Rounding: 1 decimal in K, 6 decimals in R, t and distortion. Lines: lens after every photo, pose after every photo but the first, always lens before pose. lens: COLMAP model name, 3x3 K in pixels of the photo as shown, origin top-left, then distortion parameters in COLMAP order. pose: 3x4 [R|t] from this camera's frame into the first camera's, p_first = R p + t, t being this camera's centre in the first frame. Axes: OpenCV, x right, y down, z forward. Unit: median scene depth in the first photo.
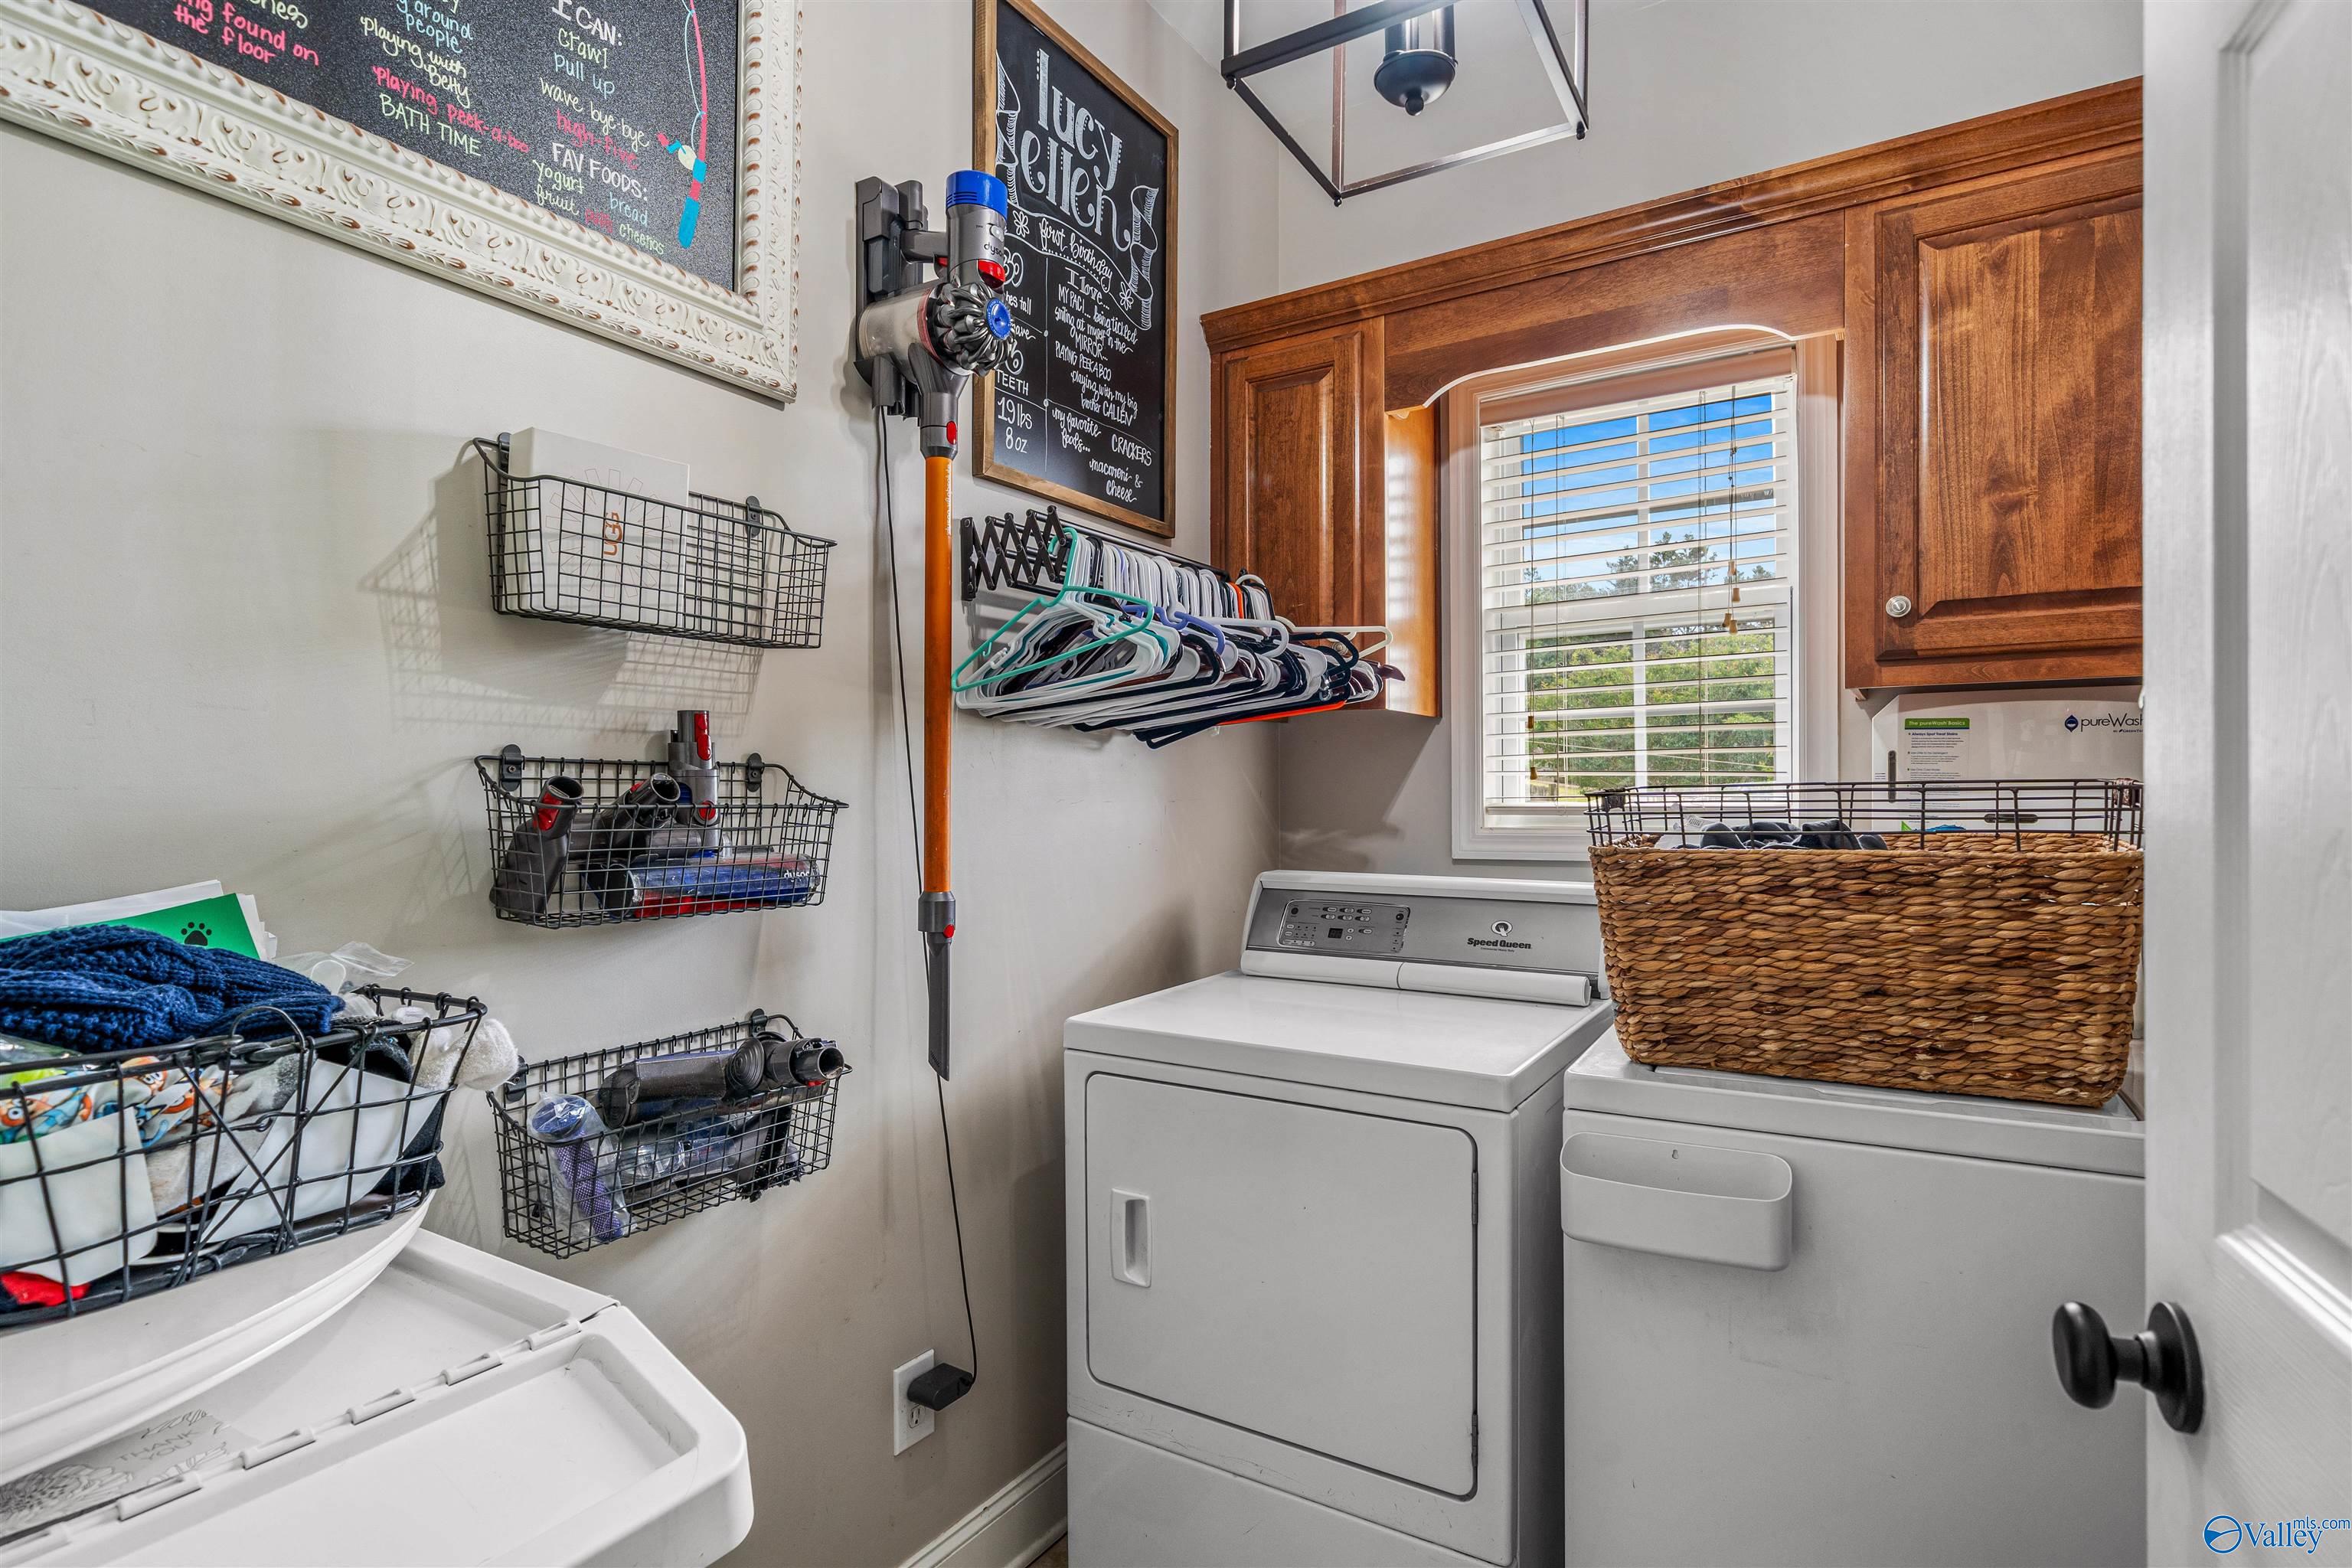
lens RADIAL K [[1204.2, 0, 1174.5], [0, 1204.2, 799.4], [0, 0, 1]] dist [0.006152, 0.001439]
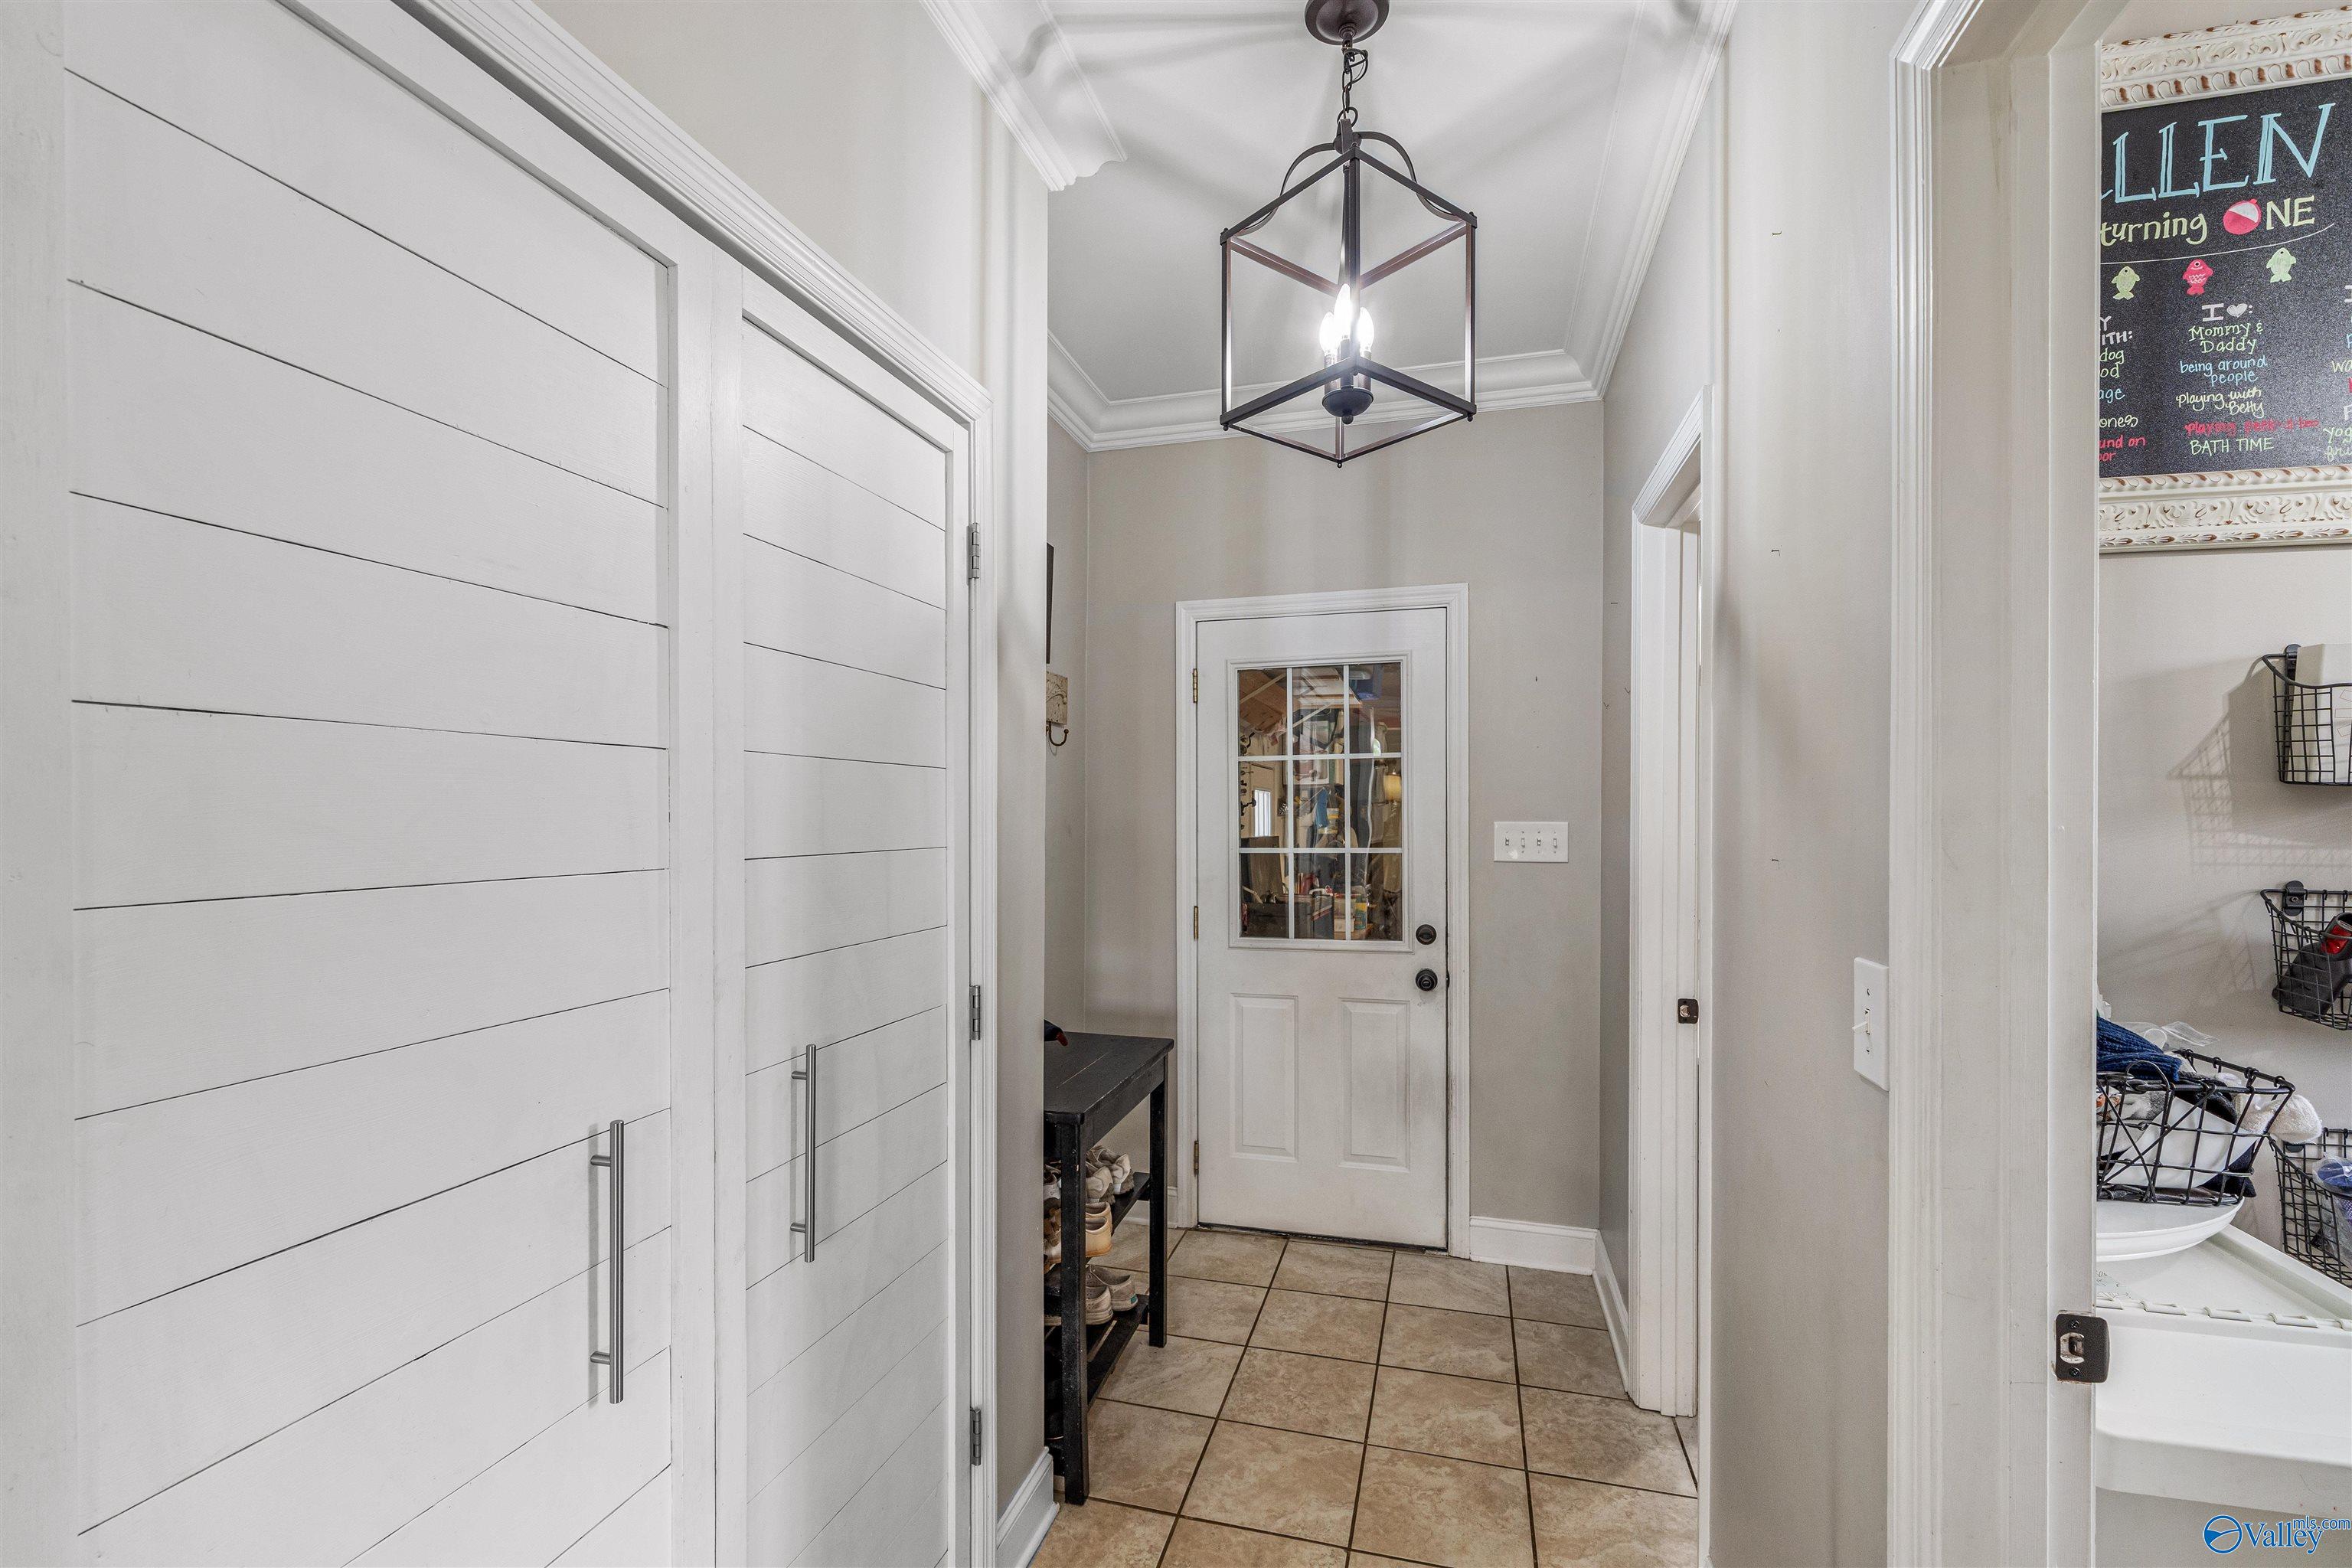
lens RADIAL K [[1001.9, 0, 1206.3], [0, 1001.9, 828.7], [0, 0, 1]] dist [0.001427, -0.000817]
pose [[0.285138, 0.008386, -0.958450, 0.178093], [-0.003714, 0.999964, 0.007645, -0.119073], [0.958479, 0.001380, 0.285159, -0.502514]]
